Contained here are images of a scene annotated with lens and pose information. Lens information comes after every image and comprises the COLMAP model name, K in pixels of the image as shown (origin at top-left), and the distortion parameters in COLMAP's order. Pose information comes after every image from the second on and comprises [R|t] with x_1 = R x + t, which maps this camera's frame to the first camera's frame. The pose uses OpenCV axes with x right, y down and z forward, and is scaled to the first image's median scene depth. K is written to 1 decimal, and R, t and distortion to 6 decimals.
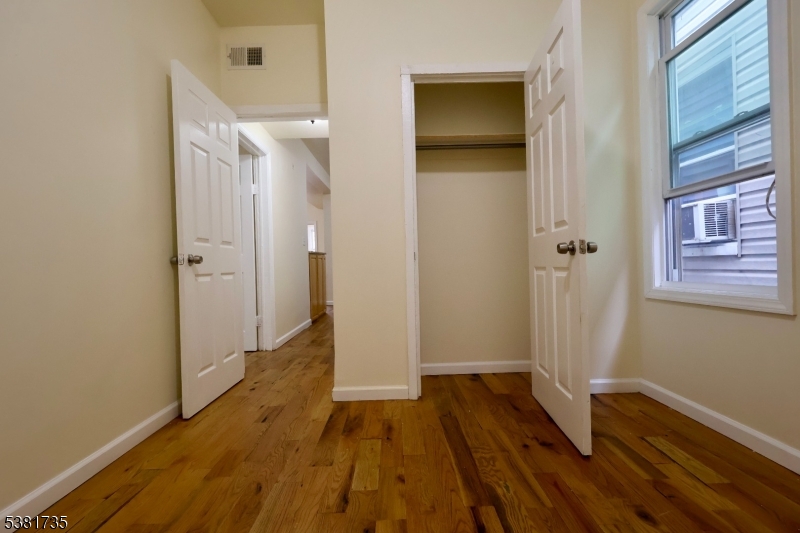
lens RADIAL K [[403.6, 0, 400.0], [0, 403.6, 266.5], [0, 0, 1]] dist [0.000351, 0.000071]
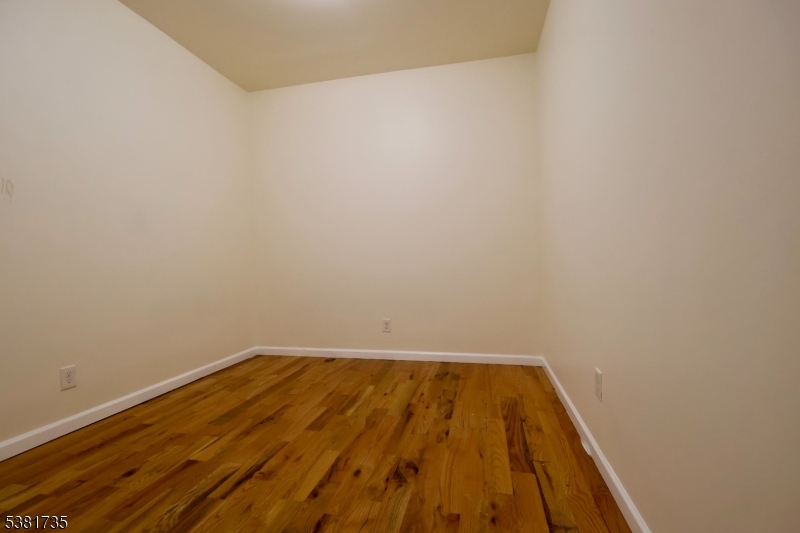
lens RADIAL K [[403.6, 0, 400.0], [0, 403.6, 266.5], [0, 0, 1]] dist [0.000351, 0.000071]
pose [[-0.975730, 0.031619, 0.216683, -0.608086], [0.033017, 0.999451, 0.002833, -0.075465], [-0.216475, 0.009919, -0.976238, 2.032519]]
